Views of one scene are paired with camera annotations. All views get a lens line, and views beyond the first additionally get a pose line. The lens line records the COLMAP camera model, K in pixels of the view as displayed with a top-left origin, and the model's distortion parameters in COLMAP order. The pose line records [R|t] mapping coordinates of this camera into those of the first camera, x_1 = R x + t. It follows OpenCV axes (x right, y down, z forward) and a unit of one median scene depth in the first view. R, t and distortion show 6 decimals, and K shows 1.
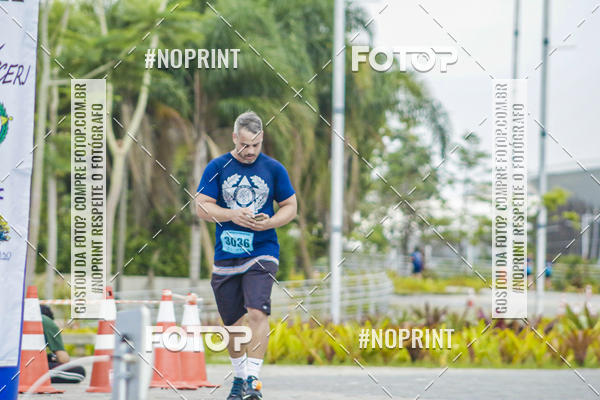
lens RADIAL K [[3304.9, 0, 299.6], [0, 3304.9, 202.1], [0, 0, 1]] dist [0.459915, 13.841040]
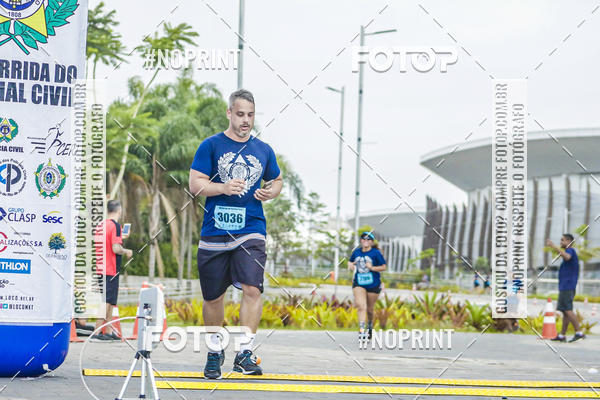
lens RADIAL K [[2723.2, 0, 299.1], [0, 2723.2, 200.2], [0, 0, 1]] dist [0.155003, 3.607091]
pose [[0.999842, 0.008414, 0.015632, 0.021934], [-0.008469, 0.999958, 0.003428, -0.021603], [-0.015602, -0.003560, 0.999872, -0.399479]]
